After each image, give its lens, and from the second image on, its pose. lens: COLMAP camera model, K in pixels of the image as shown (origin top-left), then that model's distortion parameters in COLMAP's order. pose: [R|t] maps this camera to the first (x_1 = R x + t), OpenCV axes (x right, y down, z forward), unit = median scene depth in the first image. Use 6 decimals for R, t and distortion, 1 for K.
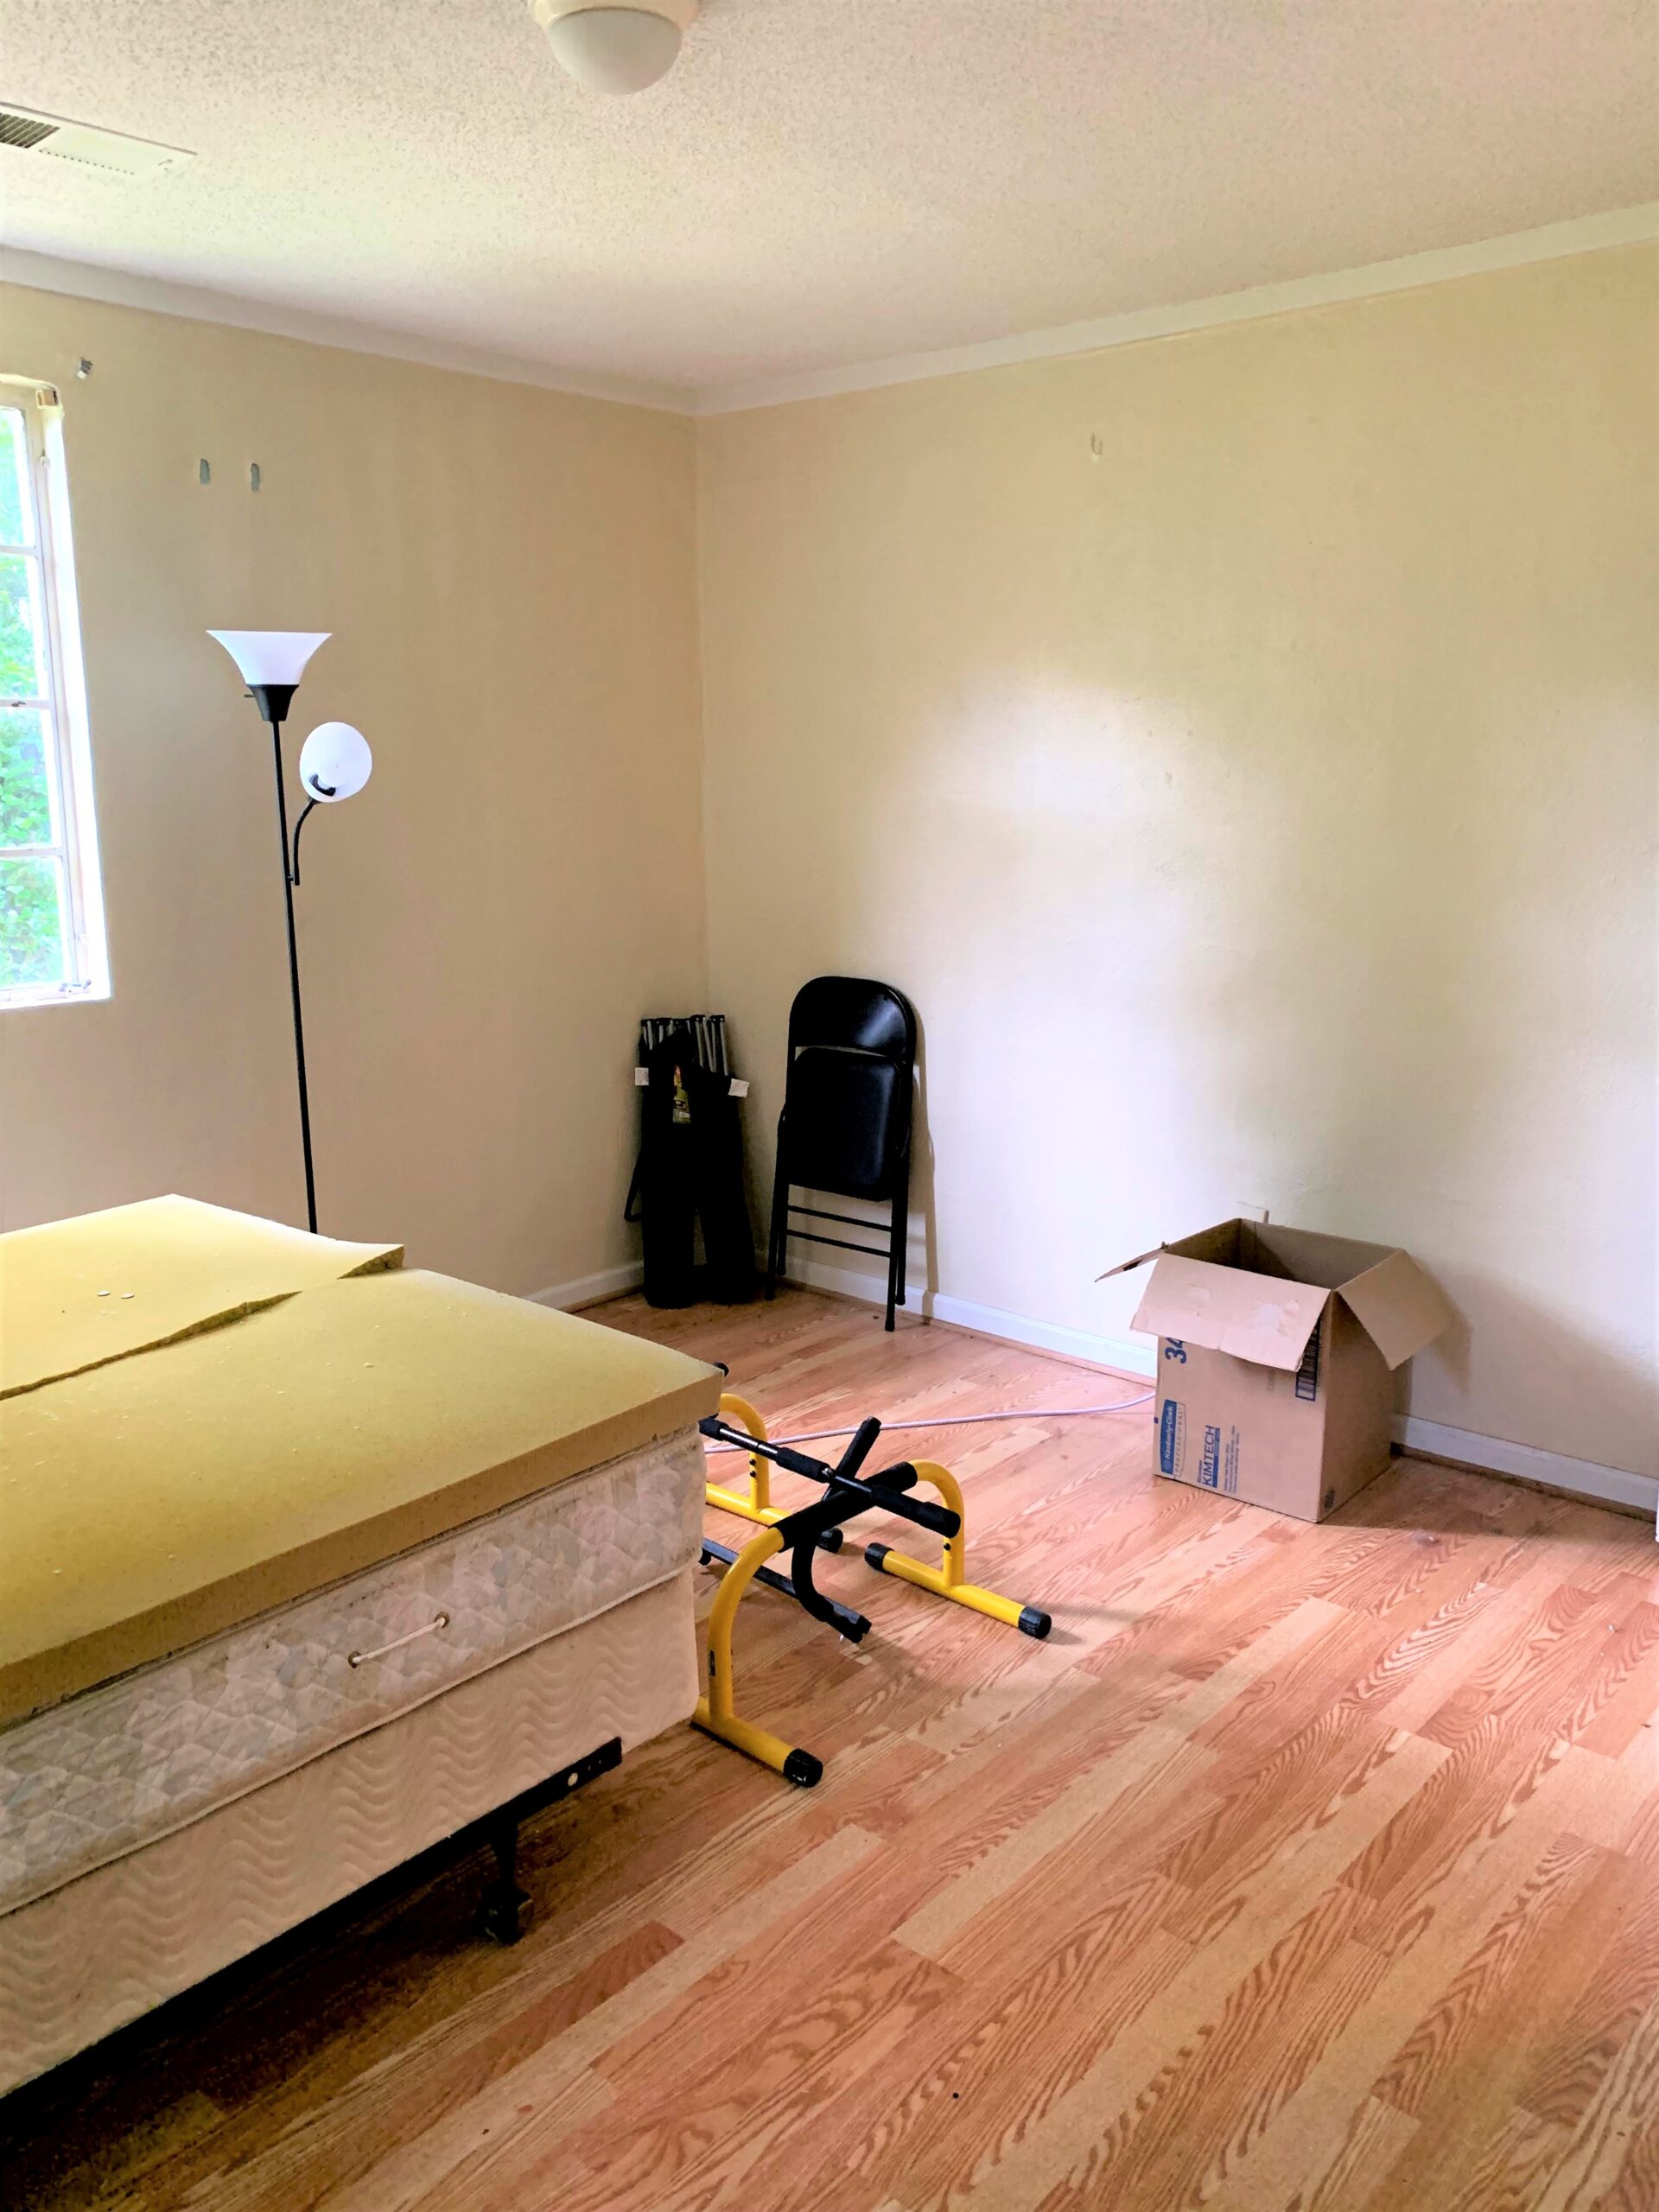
lens RADIAL K [[1699.2, 0, 810.9], [0, 1699.2, 1101.6], [0, 0, 1]] dist [0.032956, -0.041395]
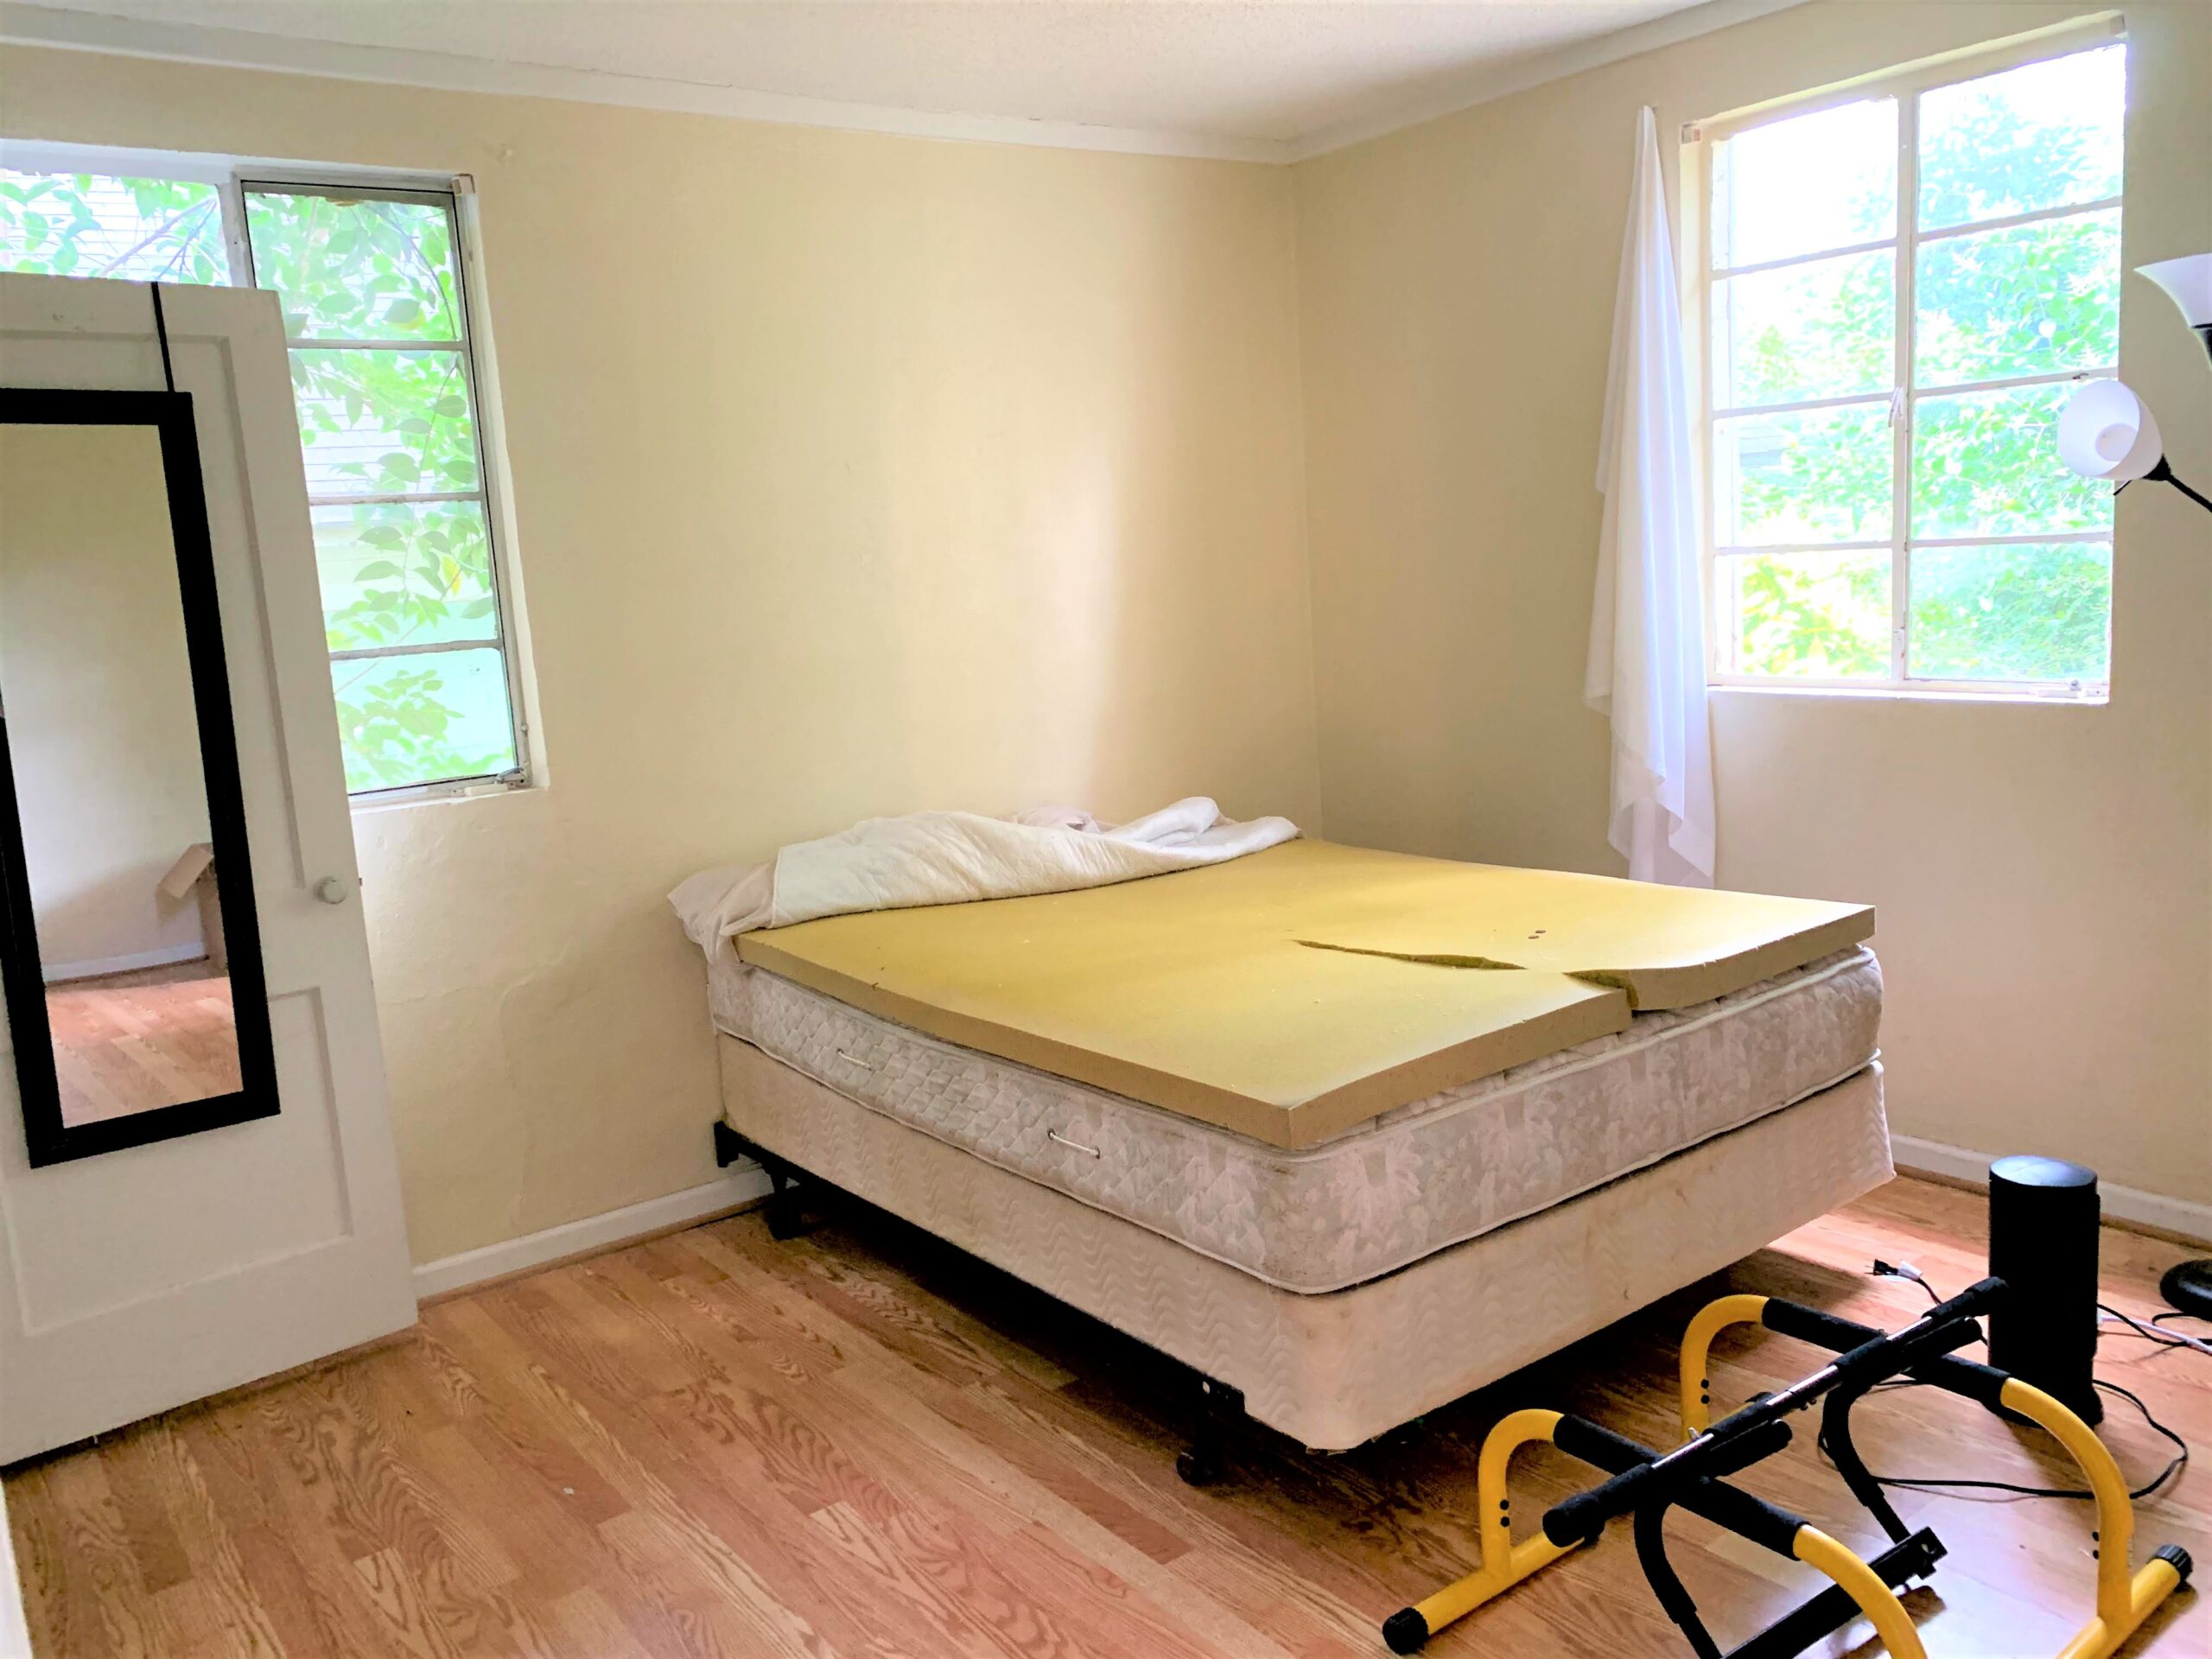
lens RADIAL K [[1699.2, 0, 1088.2], [0, 1699.2, 831.9], [0, 0, 1]] dist [0.032956, -0.041395]
pose [[-0.190826, 0.185792, -0.963881, 0.981681], [-0.129674, 0.968548, 0.212364, -0.208932], [0.973021, 0.165515, -0.160732, 1.136890]]
